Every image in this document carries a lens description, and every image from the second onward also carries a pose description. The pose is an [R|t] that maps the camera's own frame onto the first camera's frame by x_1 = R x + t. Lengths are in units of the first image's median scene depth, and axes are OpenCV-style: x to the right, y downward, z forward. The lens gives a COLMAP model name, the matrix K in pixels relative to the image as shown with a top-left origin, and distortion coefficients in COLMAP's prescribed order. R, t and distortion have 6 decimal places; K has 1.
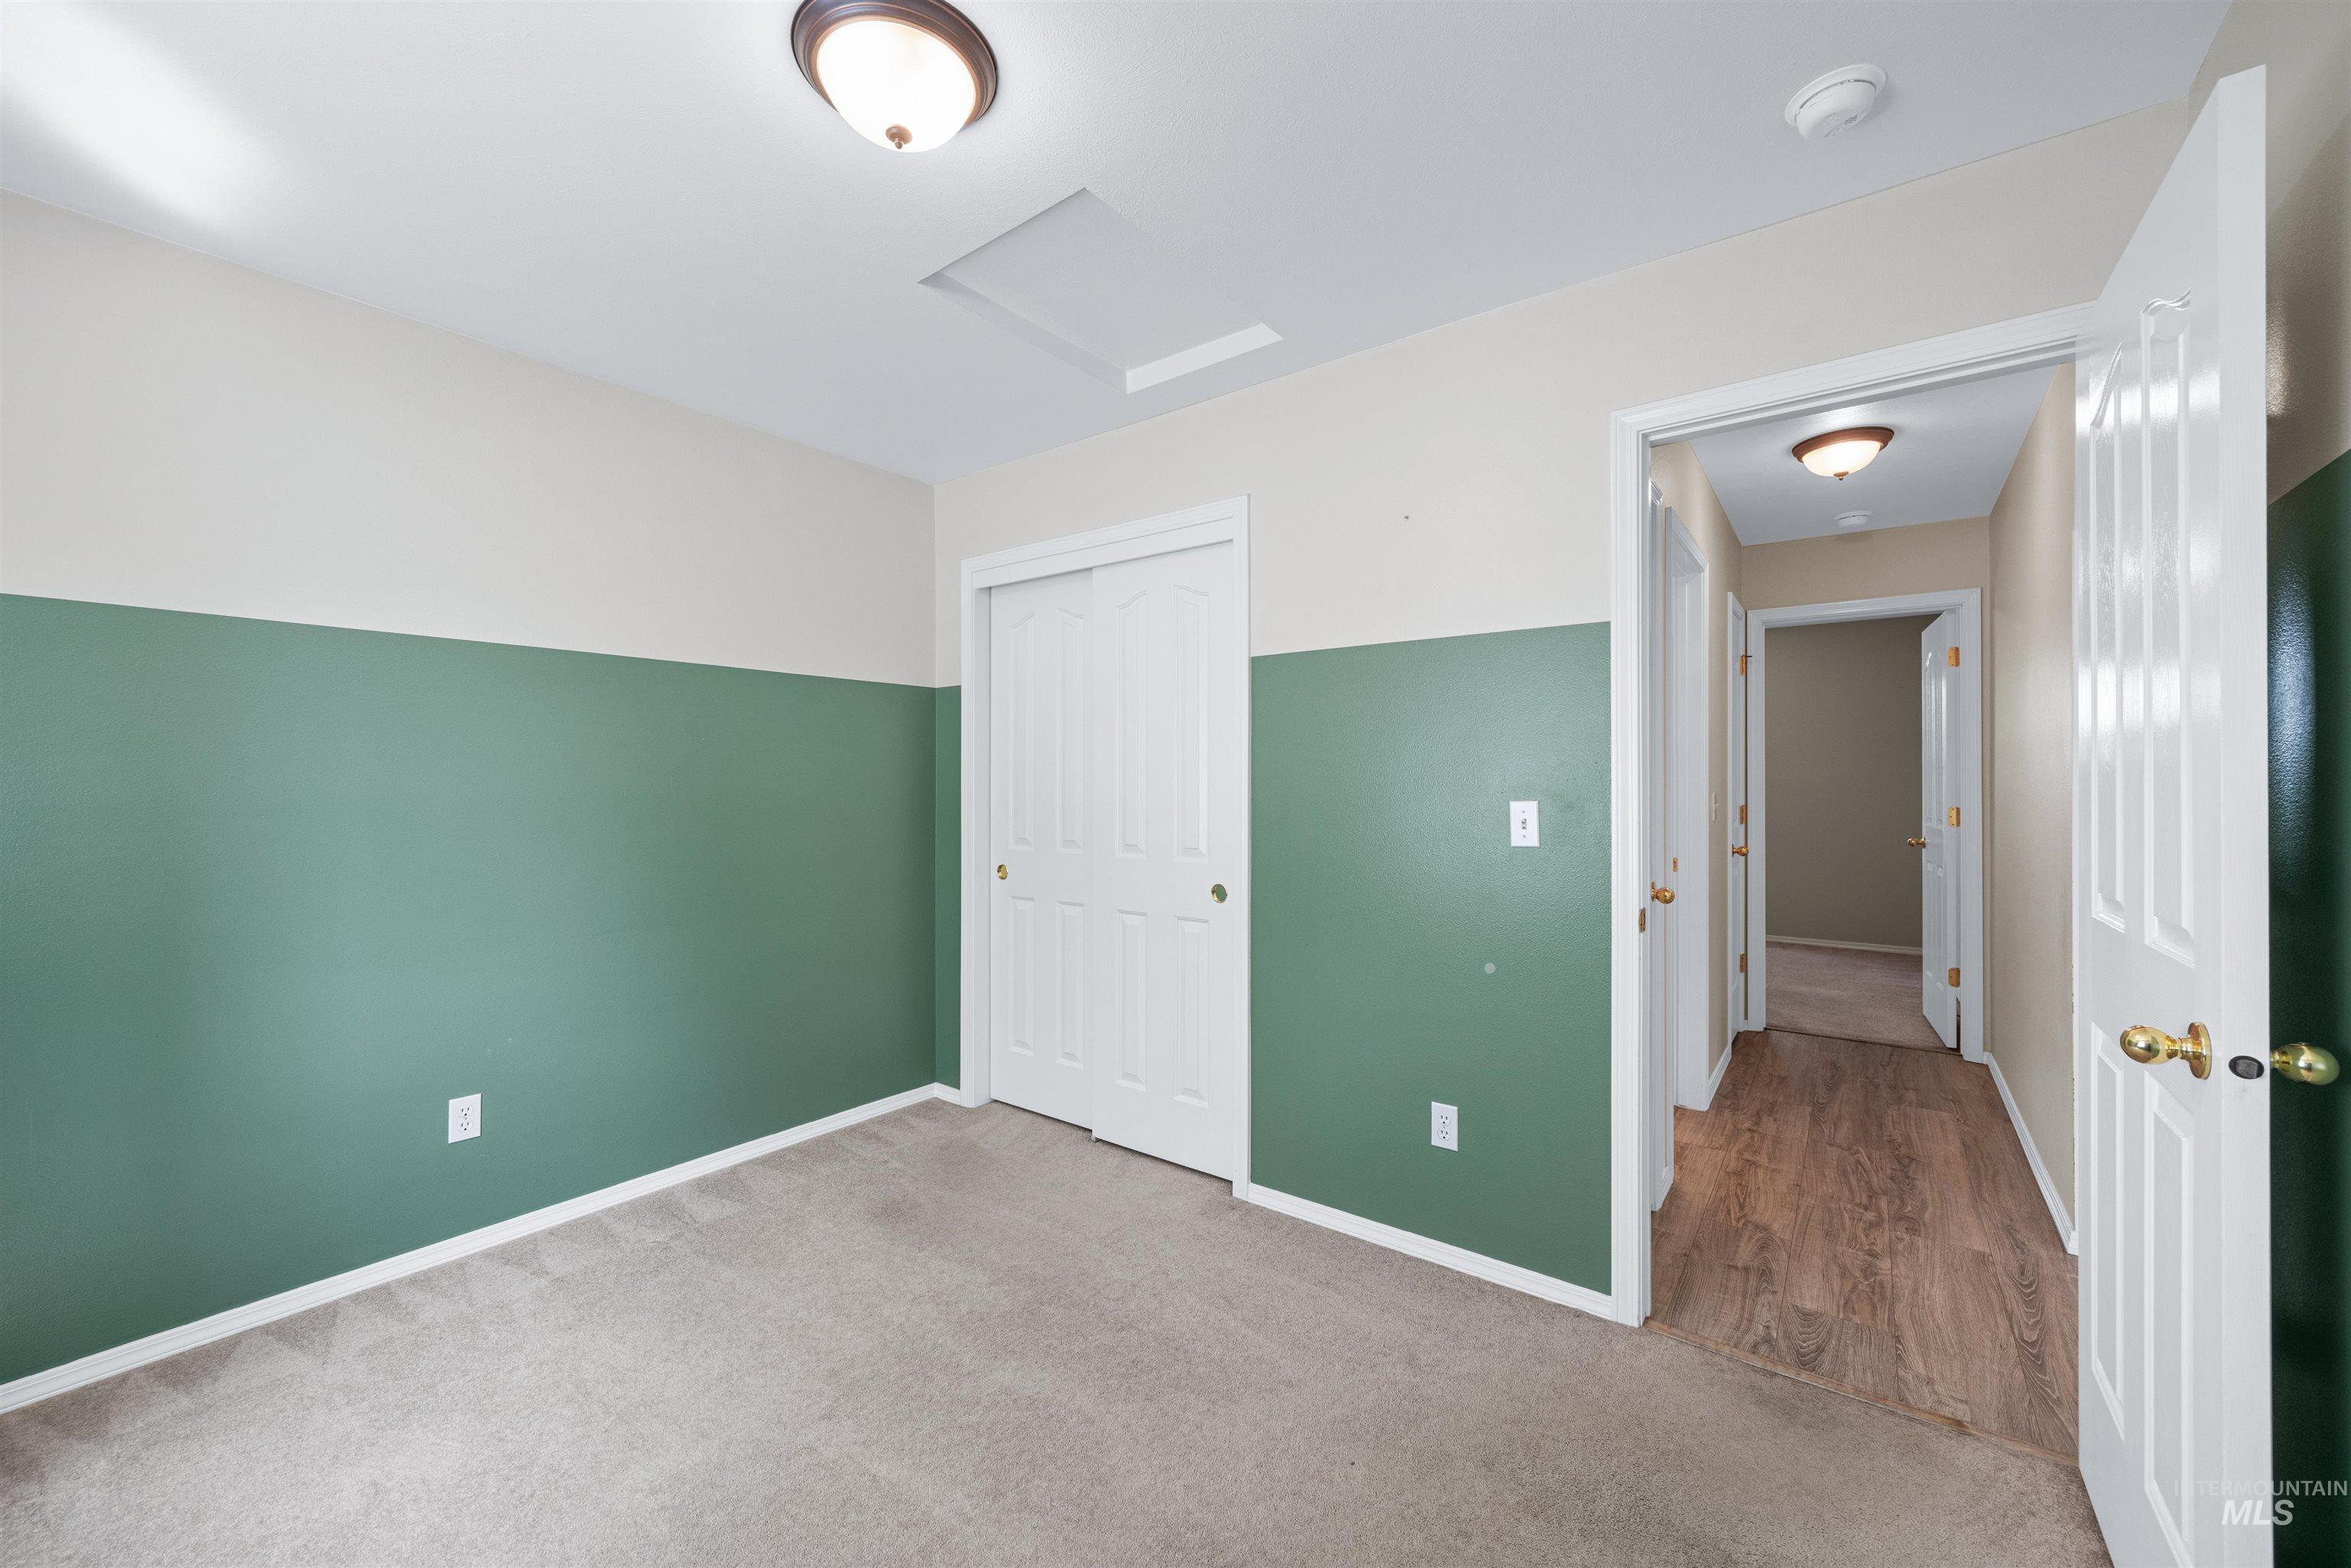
lens RADIAL K [[905.2, 0, 1164.1], [0, 905.2, 778.9], [0, 0, 1]] dist [0.000406, -0.000048]
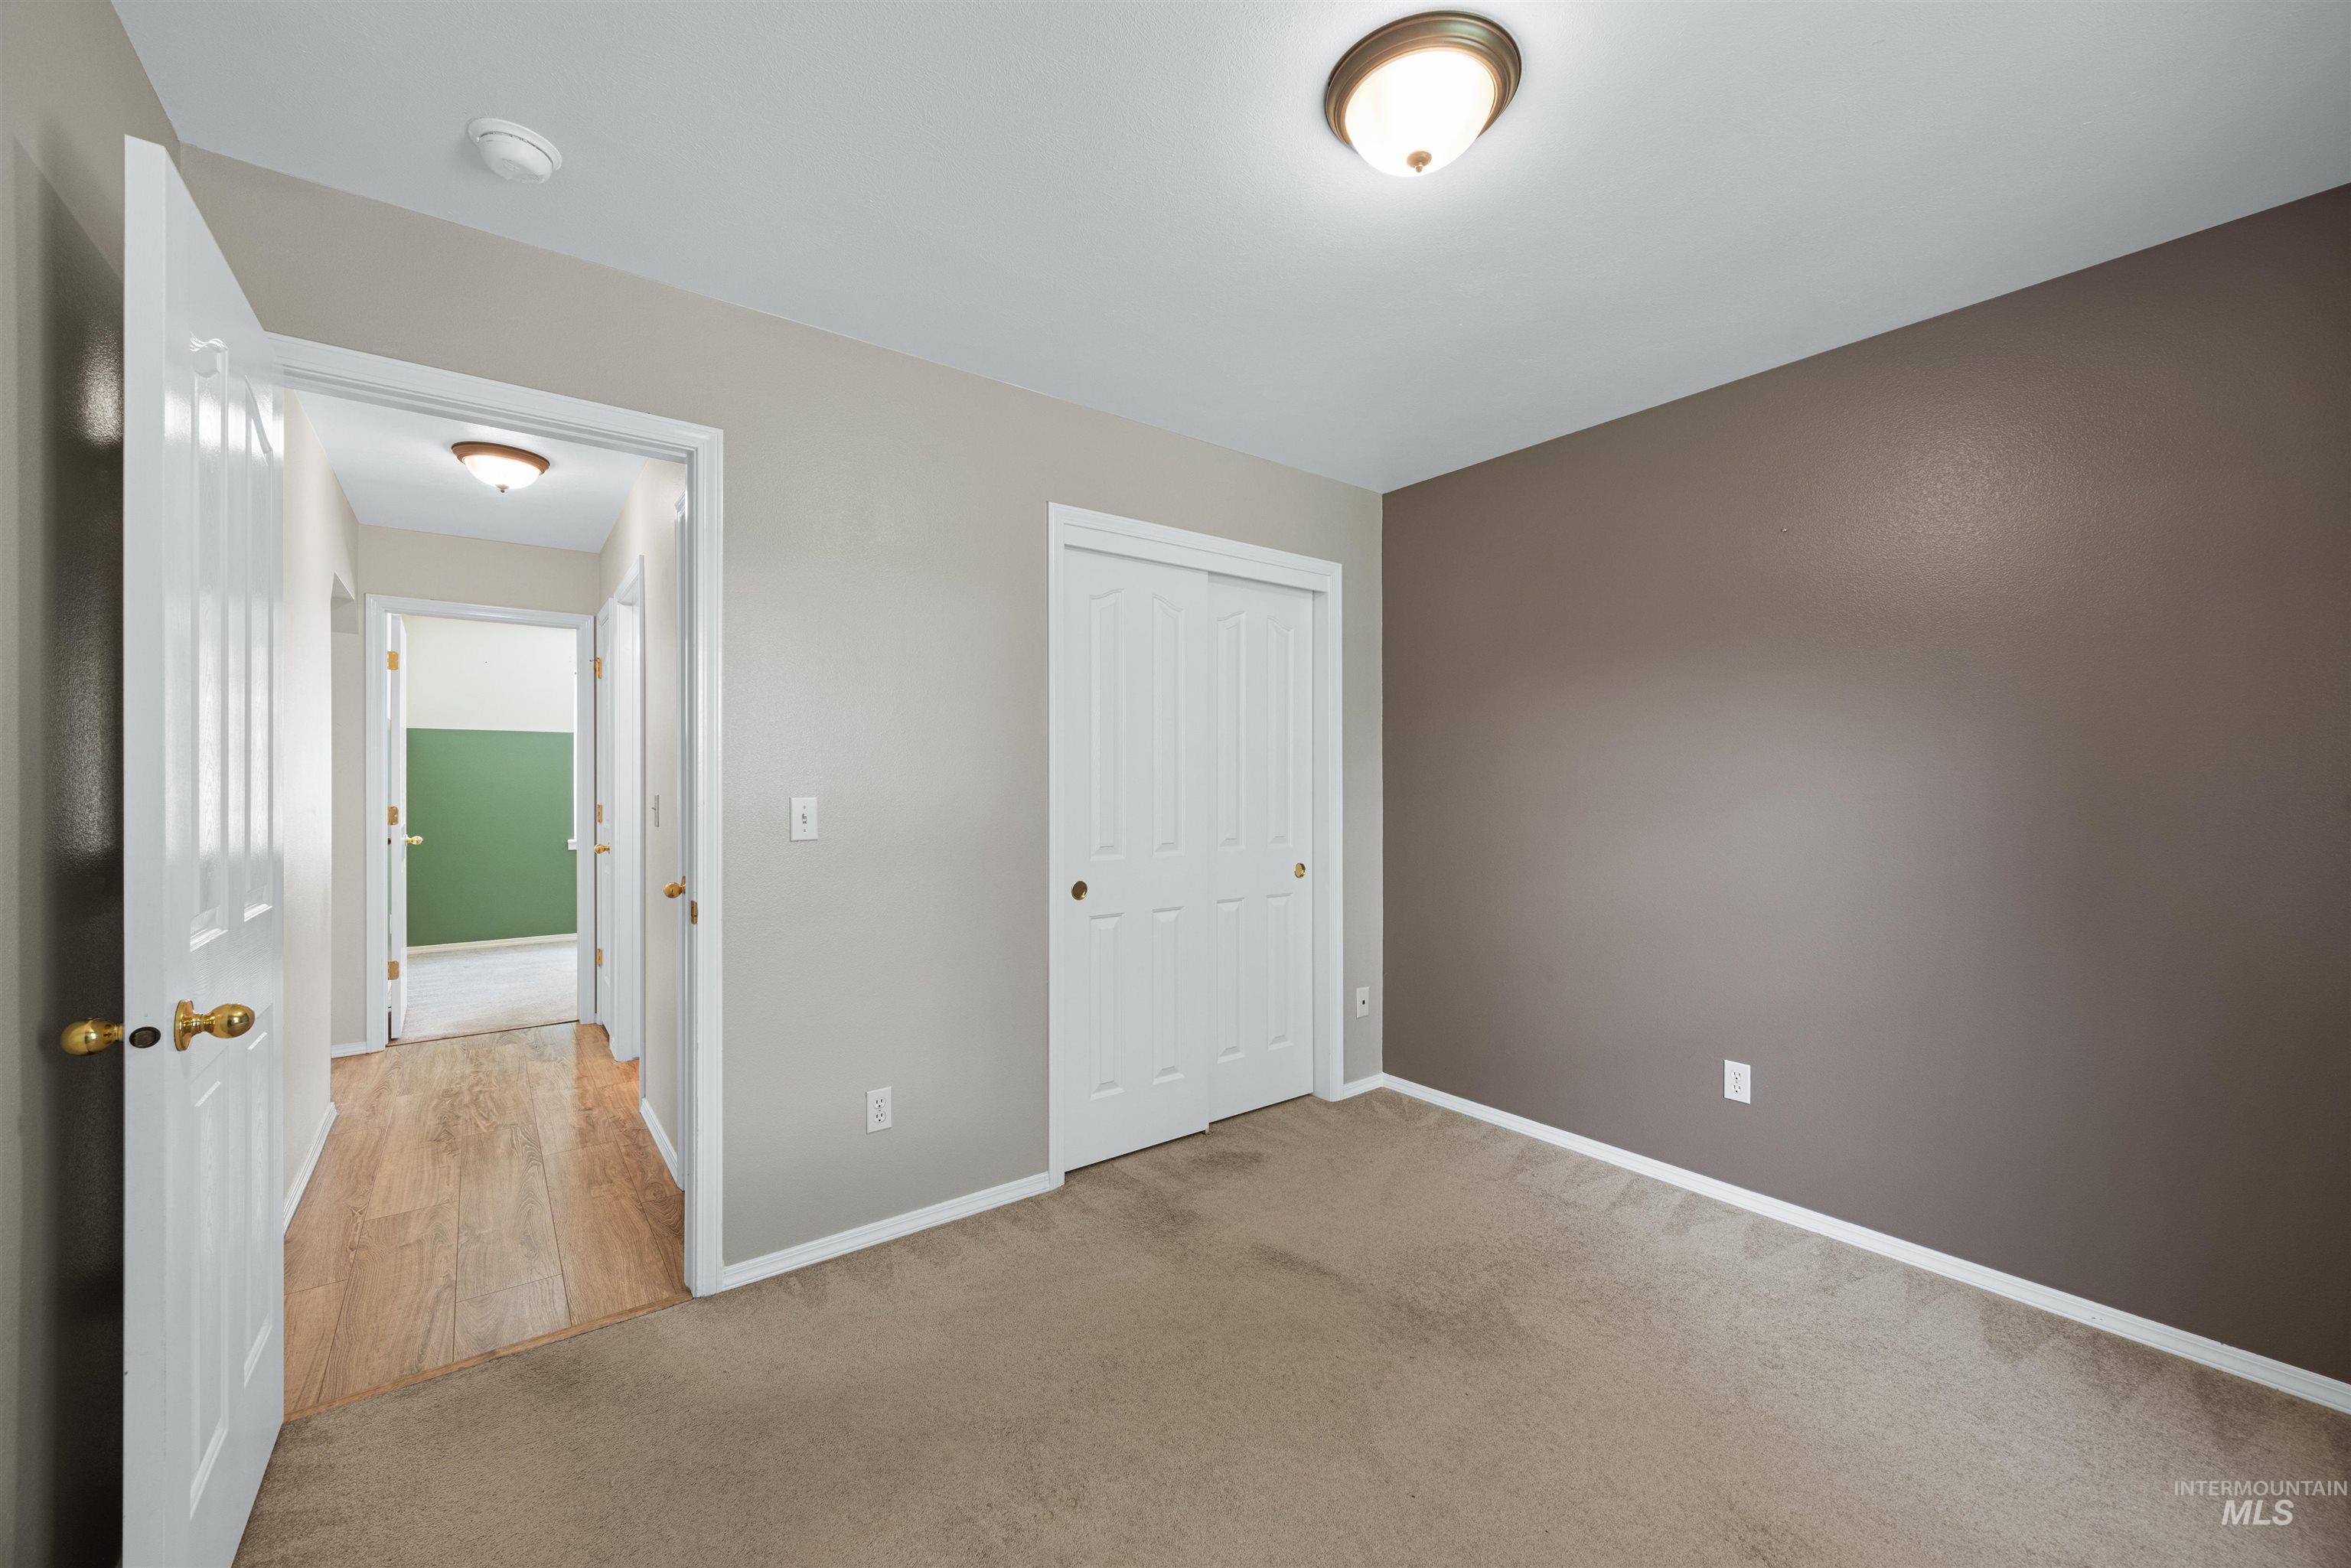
lens RADIAL K [[905.2, 0, 1168.7], [0, 905.2, 781.7], [0, 0, 1]] dist [0.000406, -0.000048]
pose [[-0.258070, 0.000708, -0.966126, 1.591746], [0.004365, 0.999990, -0.000433, 0.012586], [0.966116, -0.004329, -0.258071, 2.054980]]
